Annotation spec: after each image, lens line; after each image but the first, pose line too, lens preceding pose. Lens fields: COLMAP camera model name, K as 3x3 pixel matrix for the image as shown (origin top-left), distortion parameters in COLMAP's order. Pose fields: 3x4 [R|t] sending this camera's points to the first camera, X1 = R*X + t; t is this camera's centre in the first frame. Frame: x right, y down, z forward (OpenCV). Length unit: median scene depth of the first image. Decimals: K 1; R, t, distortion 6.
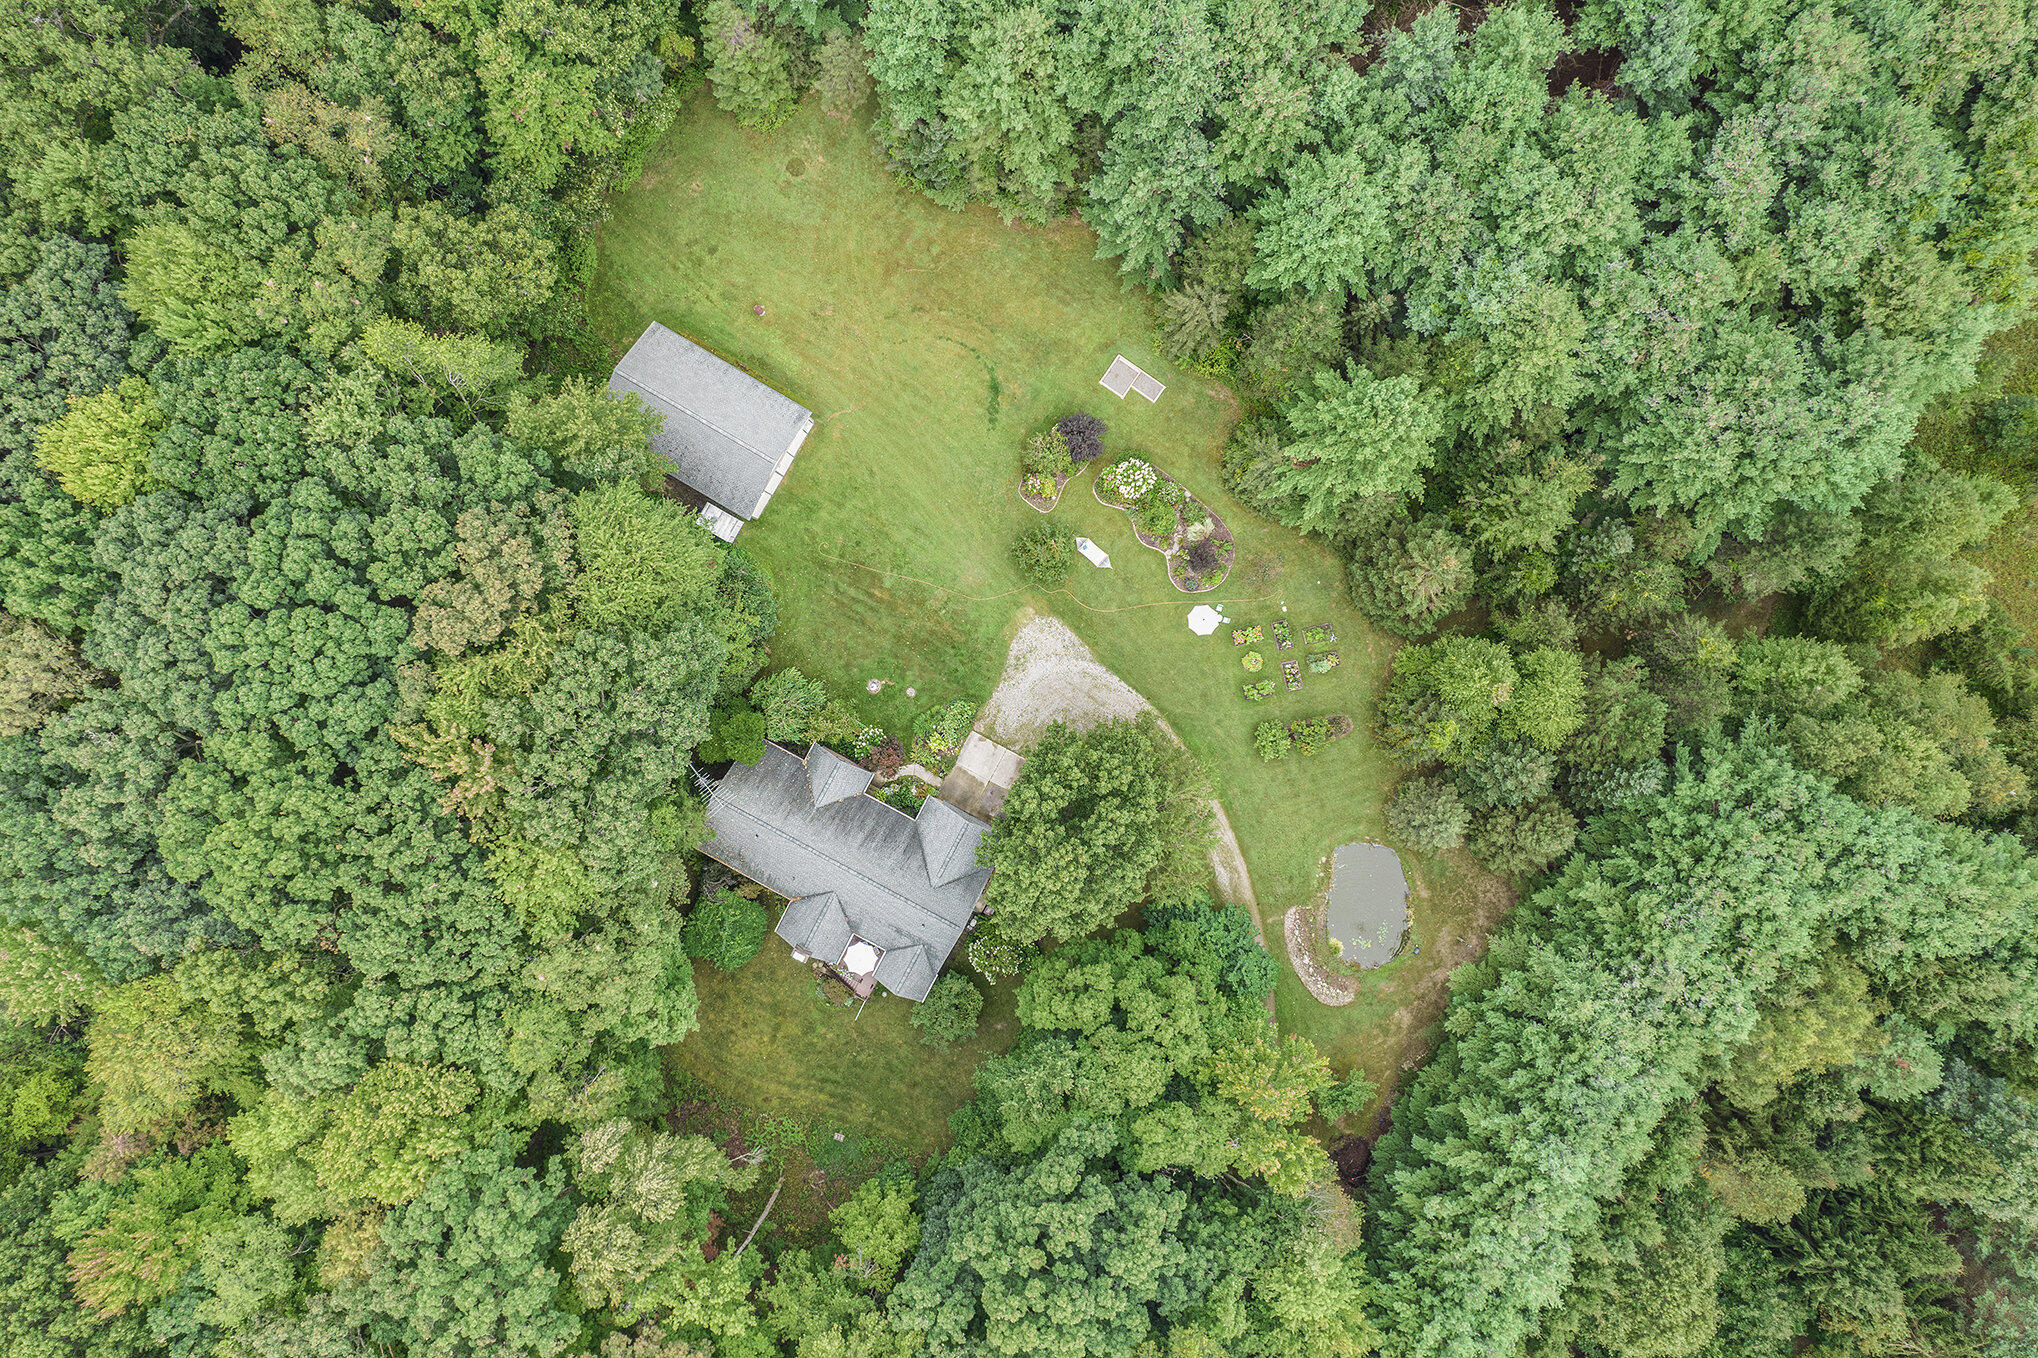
lens RADIAL K [[1293.2, 0, 1019.0], [0, 1293.2, 678.9], [0, 0, 1]] dist [-0.000826, -0.000095]
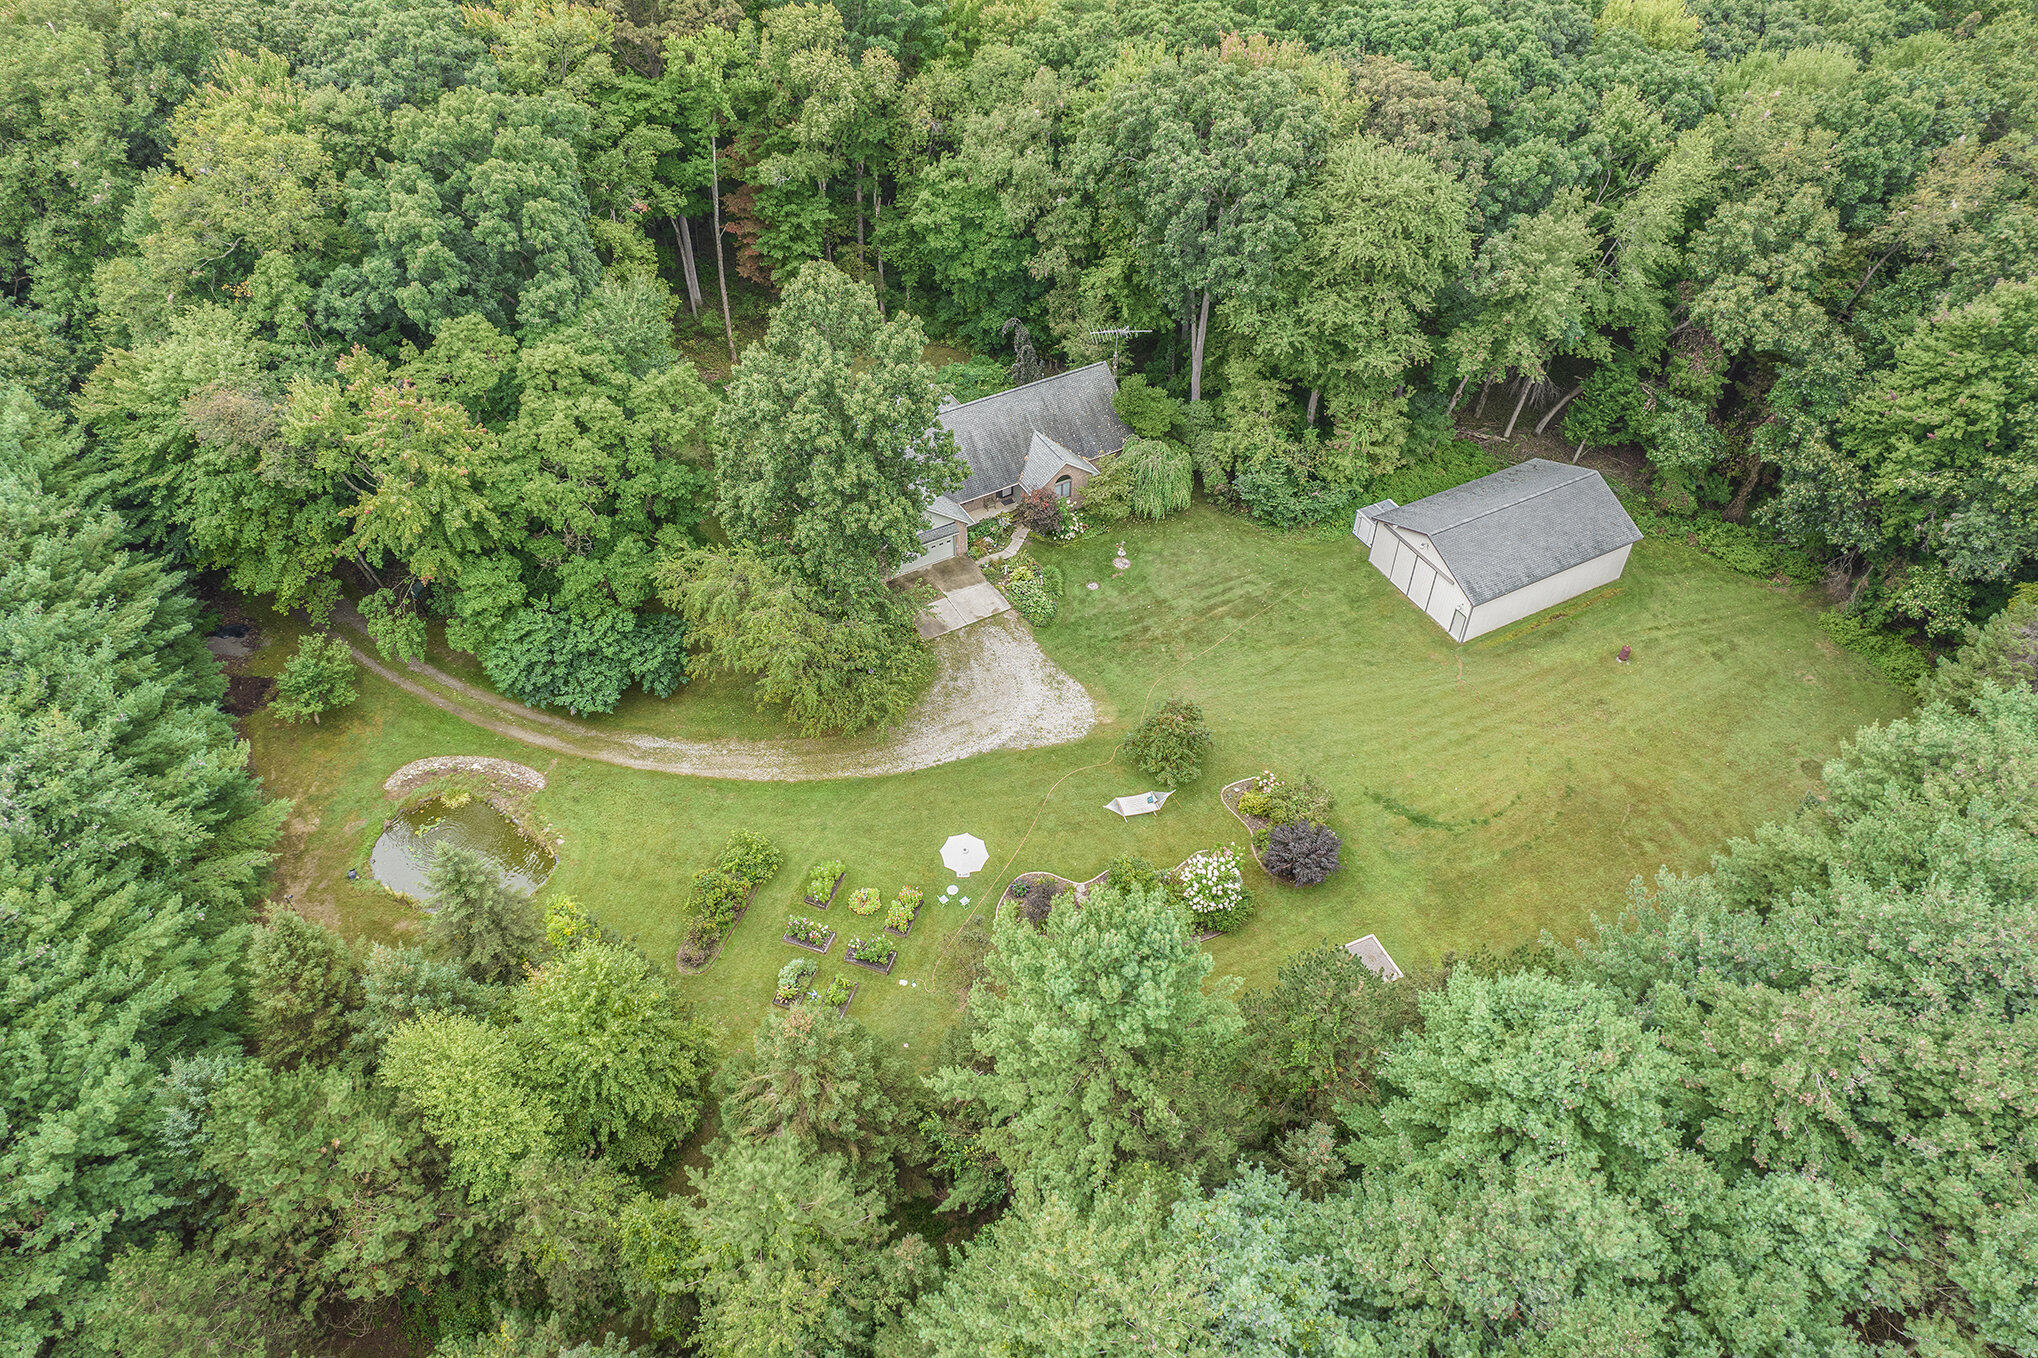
lens RADIAL K [[1293.2, 0, 1018.8], [0, 1293.2, 679.0], [0, 0, 1]] dist [-0.000826, -0.000095]
pose [[-0.532403, 0.591513, -0.605524, 0.460024], [-0.846272, -0.388206, 0.364855, -0.265635], [-0.019252, 0.706688, 0.707263, 0.474692]]
